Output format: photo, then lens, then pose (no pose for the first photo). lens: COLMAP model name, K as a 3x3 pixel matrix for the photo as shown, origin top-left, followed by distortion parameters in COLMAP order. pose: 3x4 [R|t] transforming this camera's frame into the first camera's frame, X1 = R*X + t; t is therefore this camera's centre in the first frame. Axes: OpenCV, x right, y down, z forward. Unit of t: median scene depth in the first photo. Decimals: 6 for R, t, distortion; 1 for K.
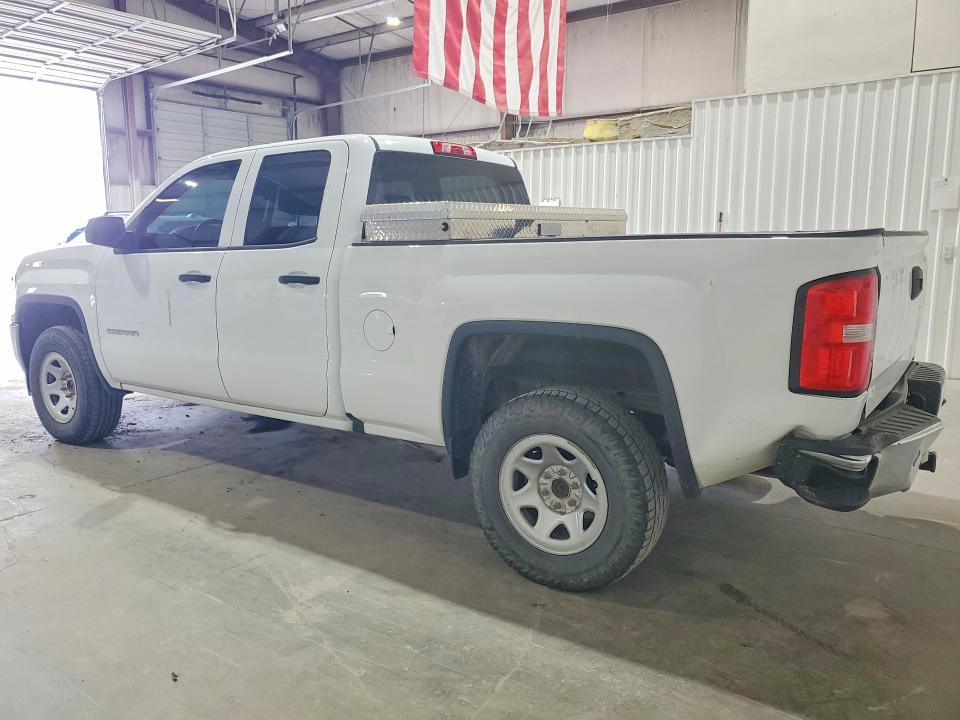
lens RADIAL K [[732.9, 0, 480.0], [0, 732.9, 360.0], [0, 0, 1]] dist [0.007346, 0.008331]
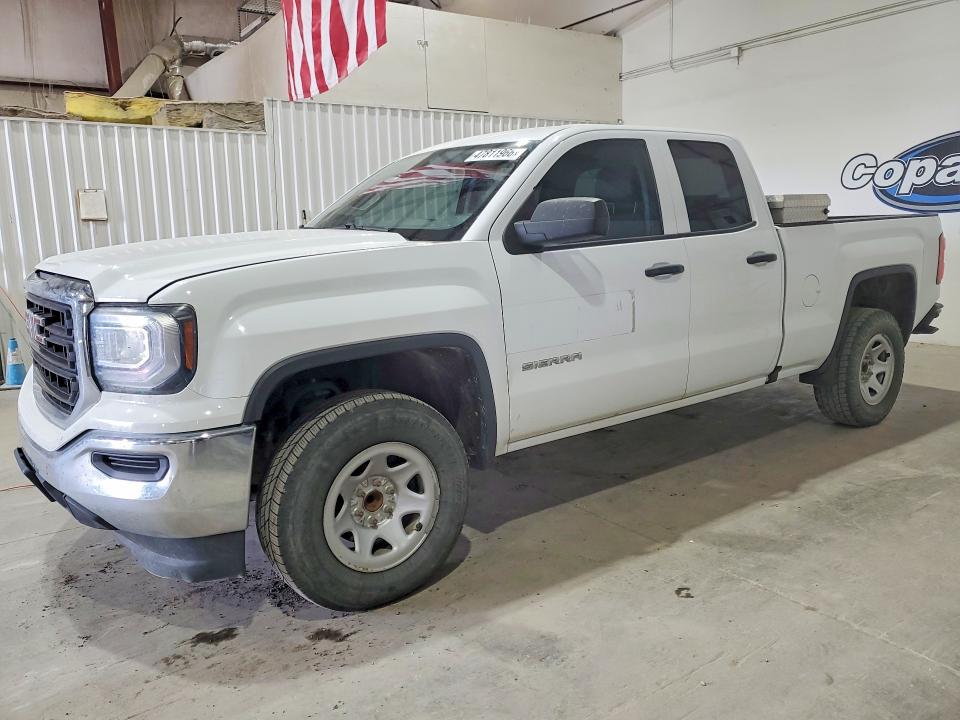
lens RADIAL K [[732.9, 0, 480.0], [0, 732.9, 360.0], [0, 0, 1]] dist [0.007346, 0.008331]
pose [[0.329808, -0.176036, 0.927490, -1.289759], [0.183702, 0.975648, 0.119853, -0.151851], [-0.926002, 0.130853, 0.354115, 0.901698]]
